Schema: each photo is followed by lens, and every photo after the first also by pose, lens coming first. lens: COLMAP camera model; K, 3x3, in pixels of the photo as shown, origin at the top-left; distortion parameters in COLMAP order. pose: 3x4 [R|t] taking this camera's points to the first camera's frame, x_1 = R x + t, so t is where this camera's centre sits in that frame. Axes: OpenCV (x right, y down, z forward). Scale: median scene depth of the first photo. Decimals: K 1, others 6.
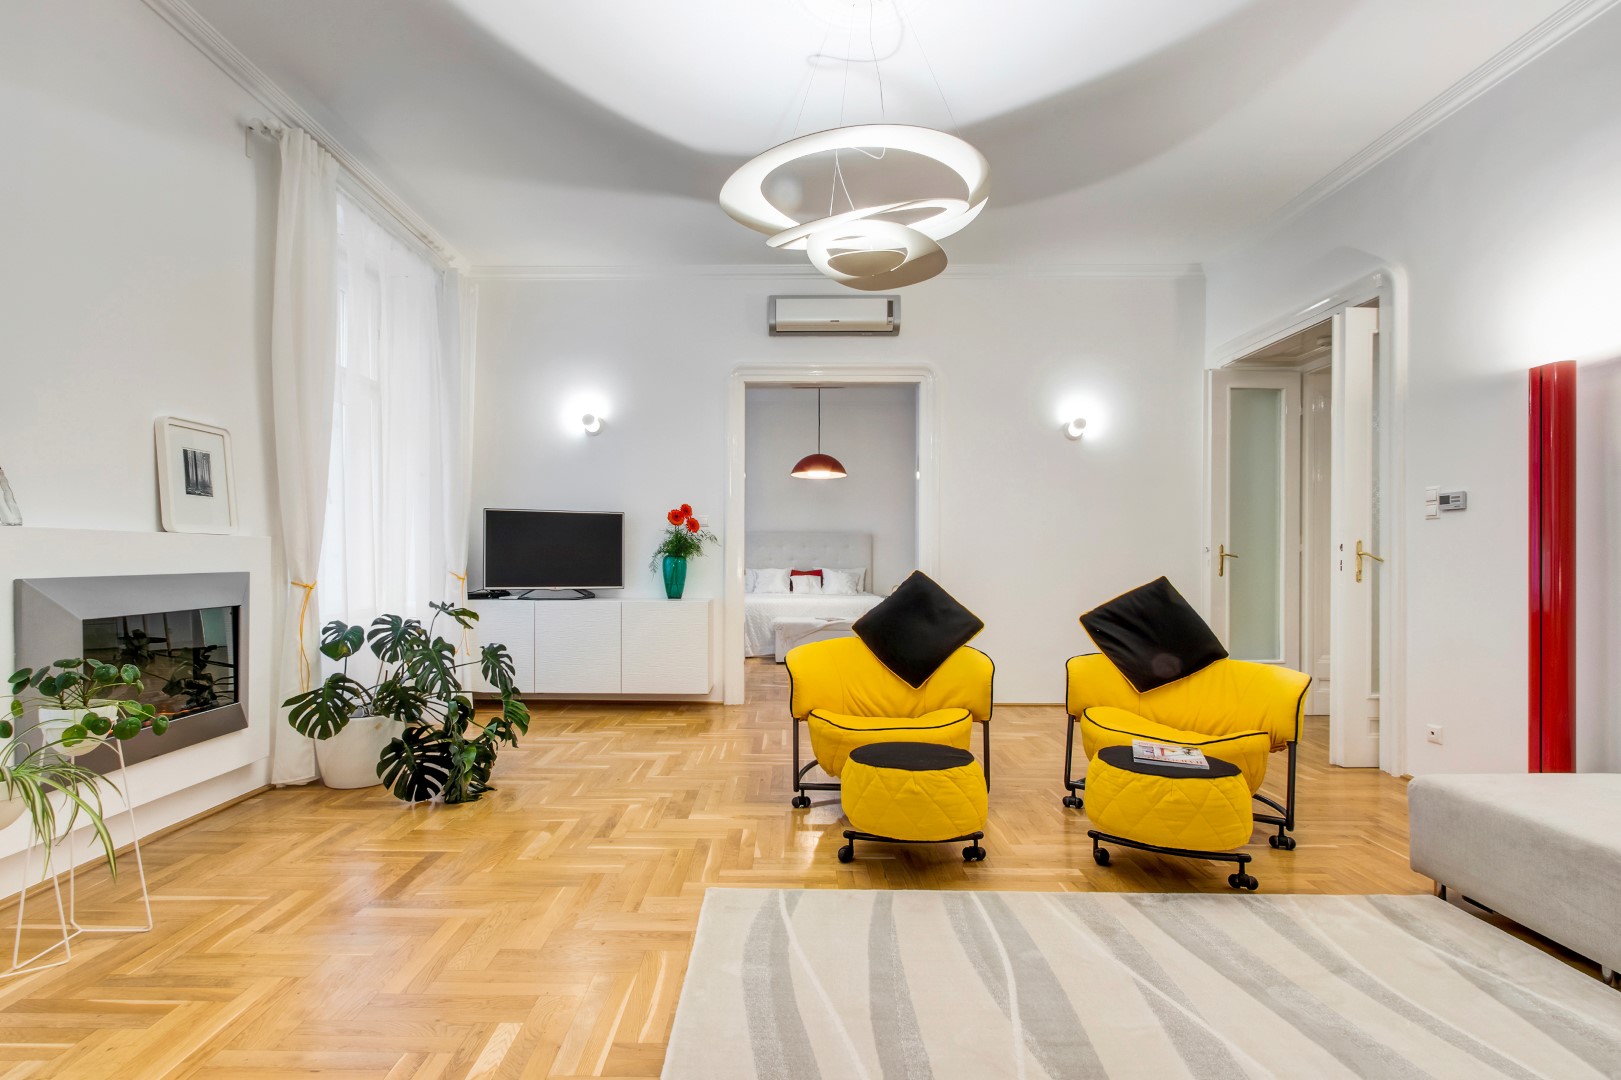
lens RADIAL K [[767.5, 0, 781.9], [0, 767.5, 562.7], [0, 0, 1]] dist [0.003738, -0.000457]
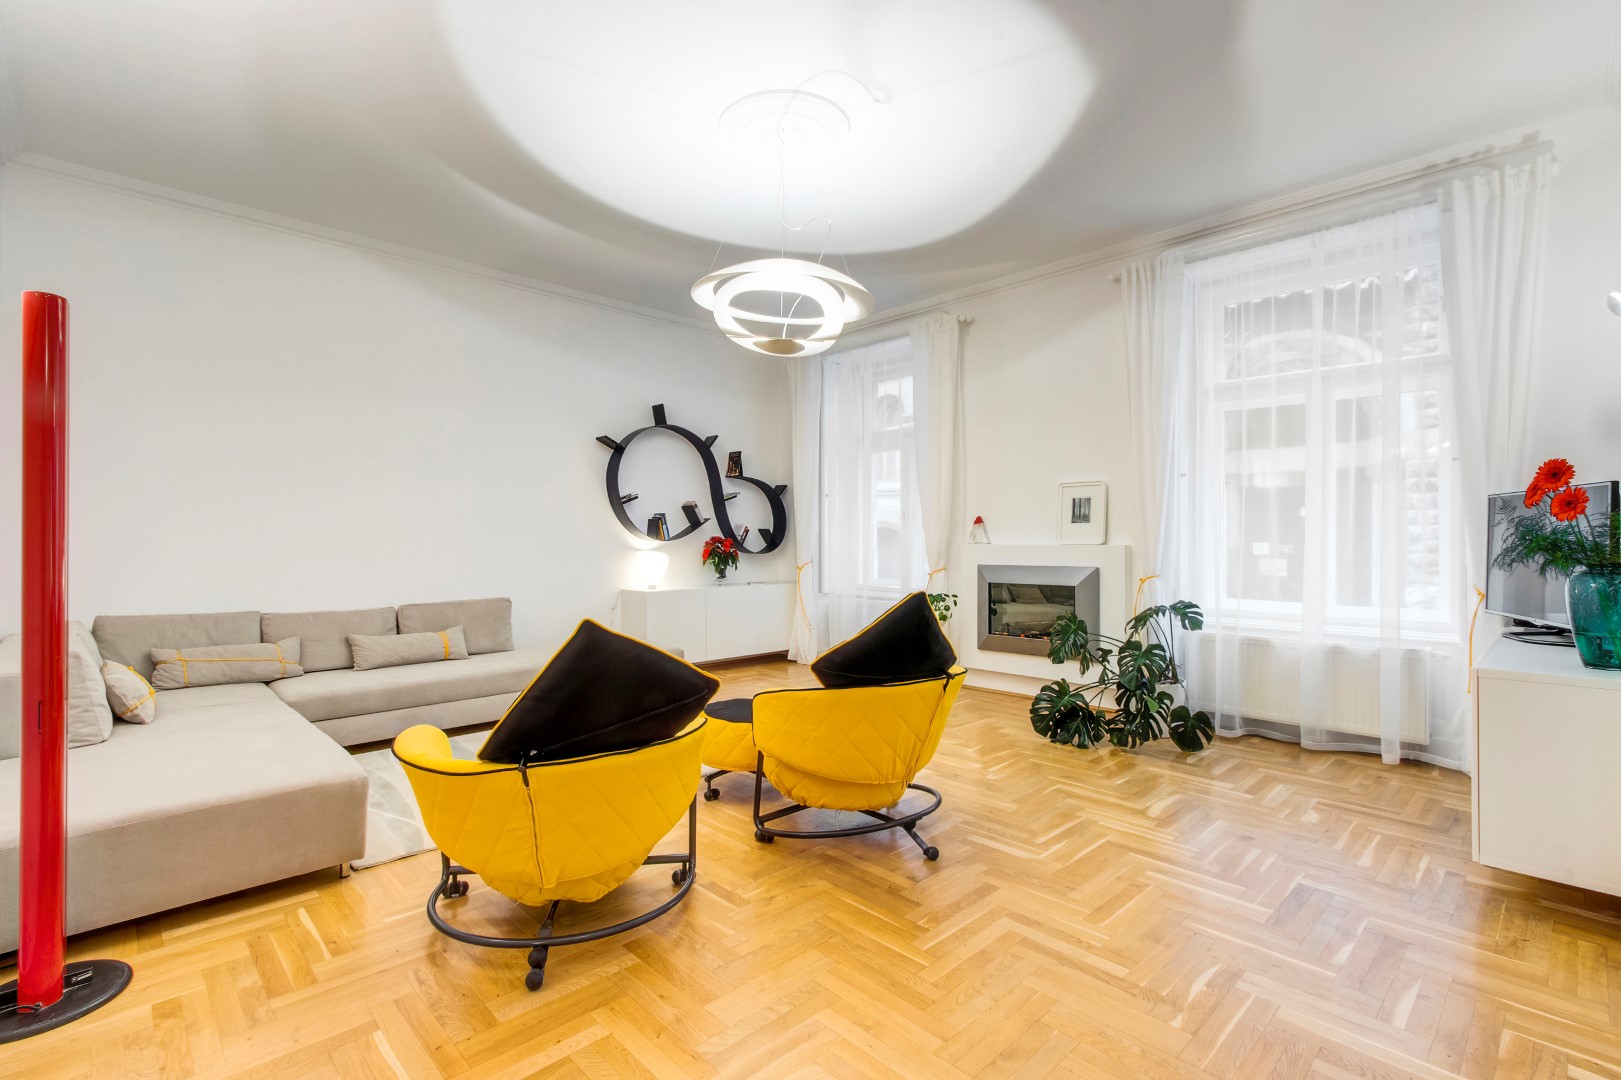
lens RADIAL K [[746.9, 0, 799.3], [0, 746.9, 542.3], [0, 0, 1]] dist [0.003209, -0.000390]
pose [[-0.717524, -0.003280, -0.696526, 0.716013], [-0.007822, 0.999964, 0.003349, -0.034210], [0.696490, 0.007851, -0.717524, 1.411568]]
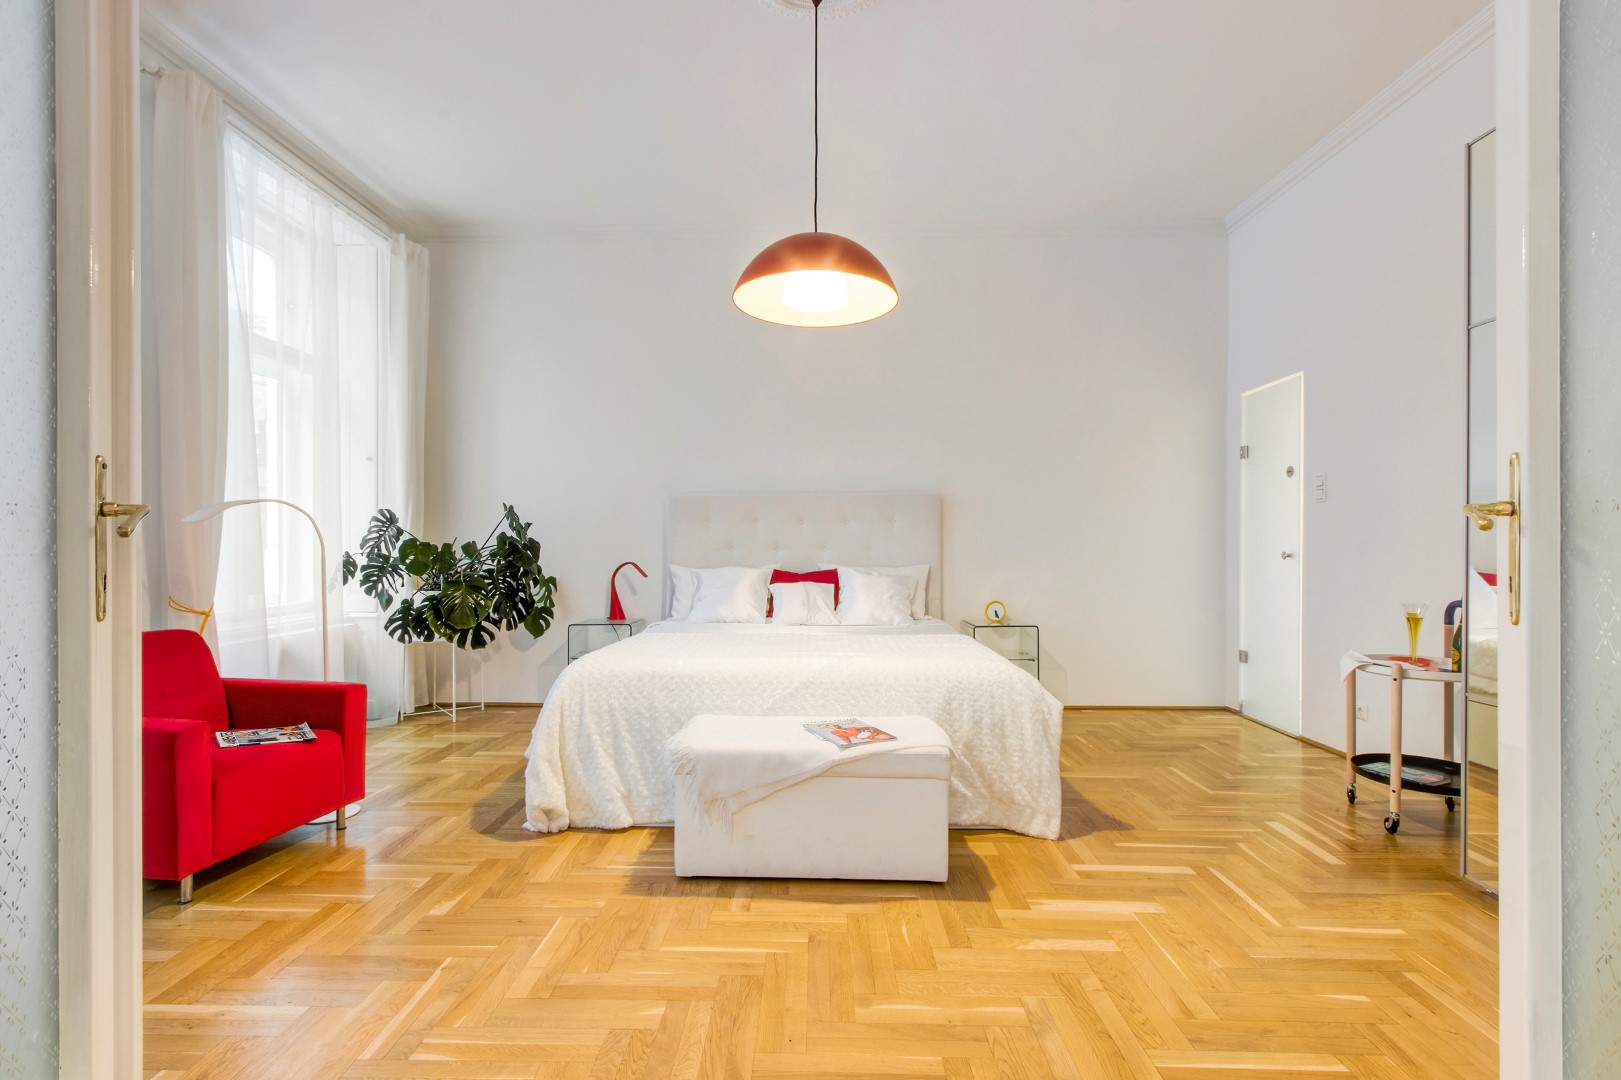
lens RADIAL K [[746.9, 0, 799.3], [0, 746.9, 542.3], [0, 0, 1]] dist [0.003209, -0.000390]
pose [[0.999740, -0.001351, -0.022772, 0.102088], [0.001180, 0.999971, -0.007520, -0.011444], [0.022782, 0.007491, 0.999712, 1.401891]]
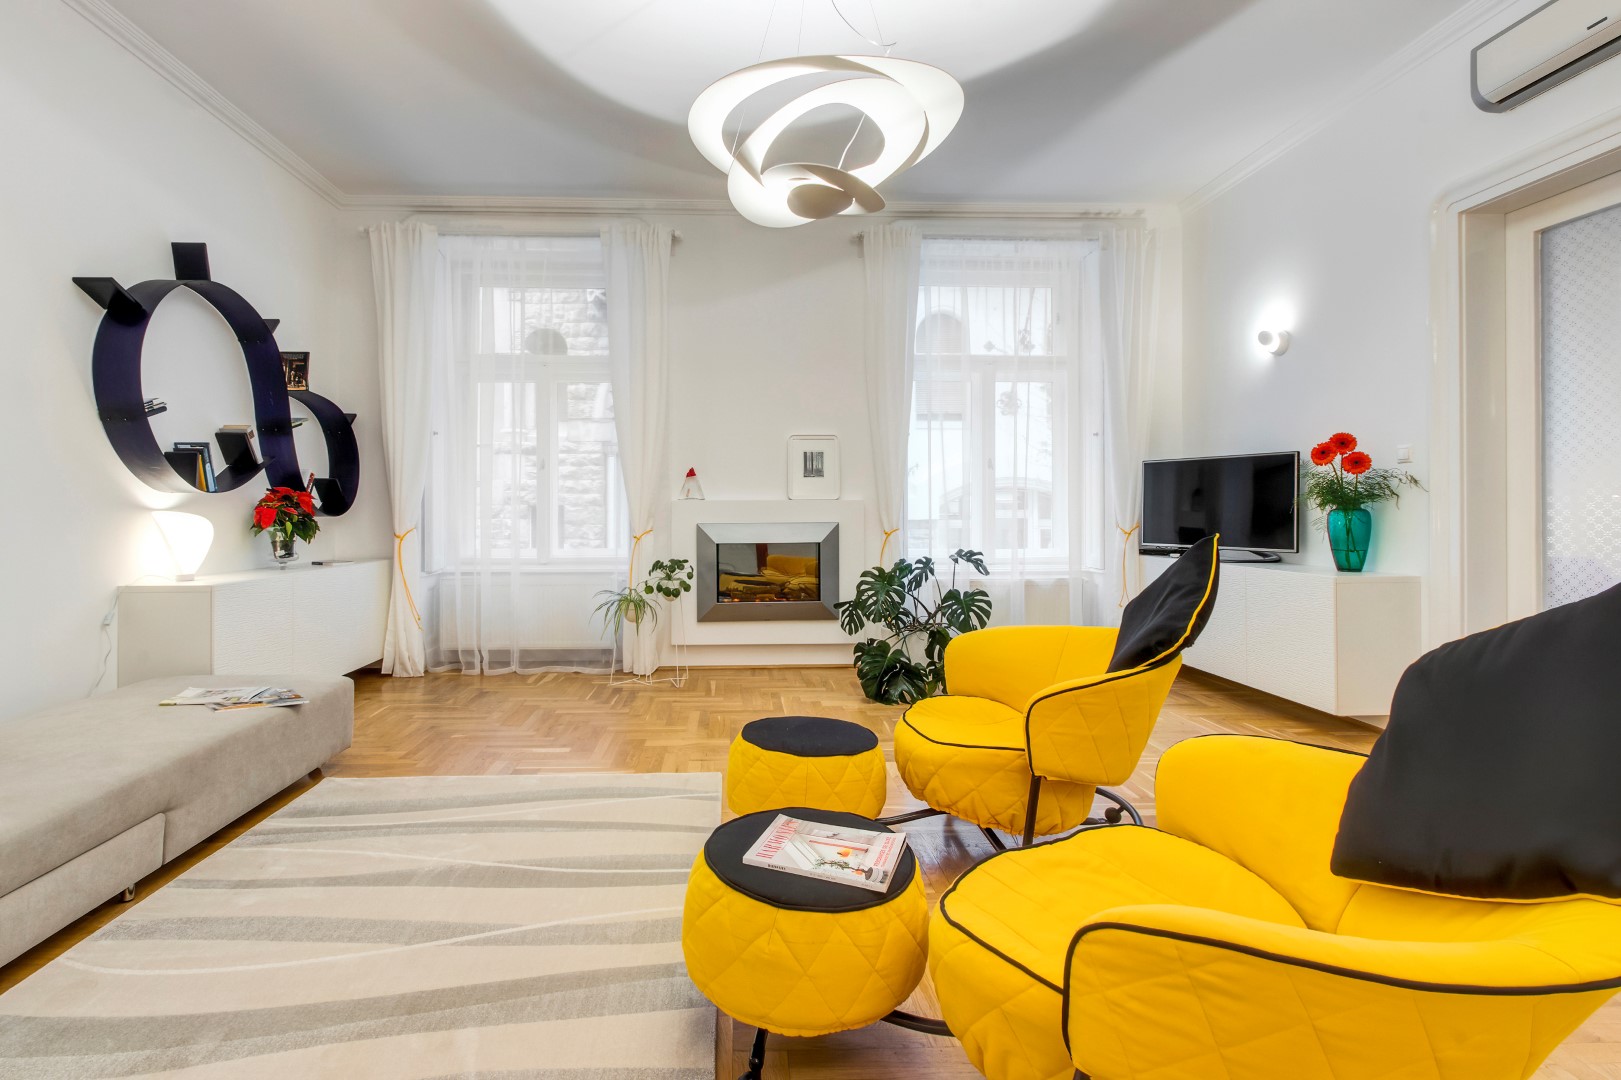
lens RADIAL K [[765.9, 0, 756.1], [0, 765.9, 510.6], [0, 0, 1]] dist [0.002393, 0.000086]
pose [[0.046729, -0.004040, -0.998899, 0.745303], [-0.001538, 0.999990, -0.004117, -0.004765], [0.998906, 0.001729, 0.046722, 0.627158]]
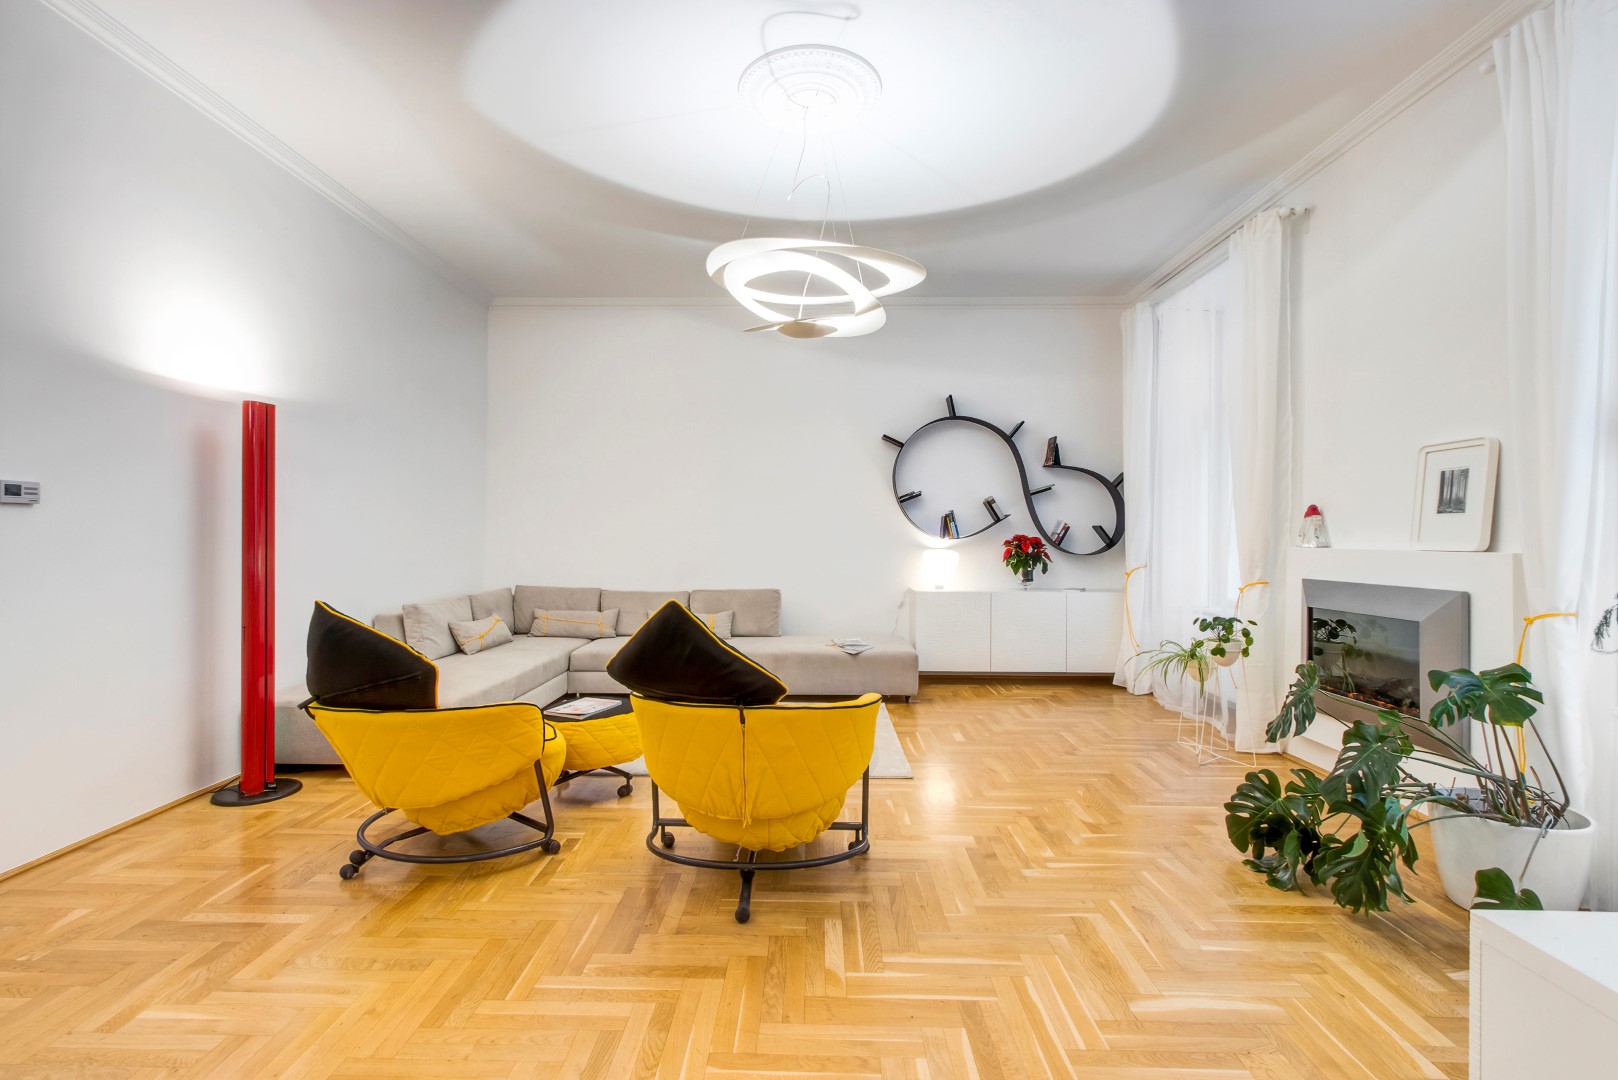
lens RADIAL K [[738.2, 0, 794.3], [0, 738.2, 540.7], [0, 0, 1]] dist [0.004728, -0.000010]
pose [[-0.999796, -0.009189, 0.017961, 0.073935], [-0.008953, 0.999873, 0.013184, -0.044543], [-0.018080, 0.013020, -0.999752, 1.580508]]
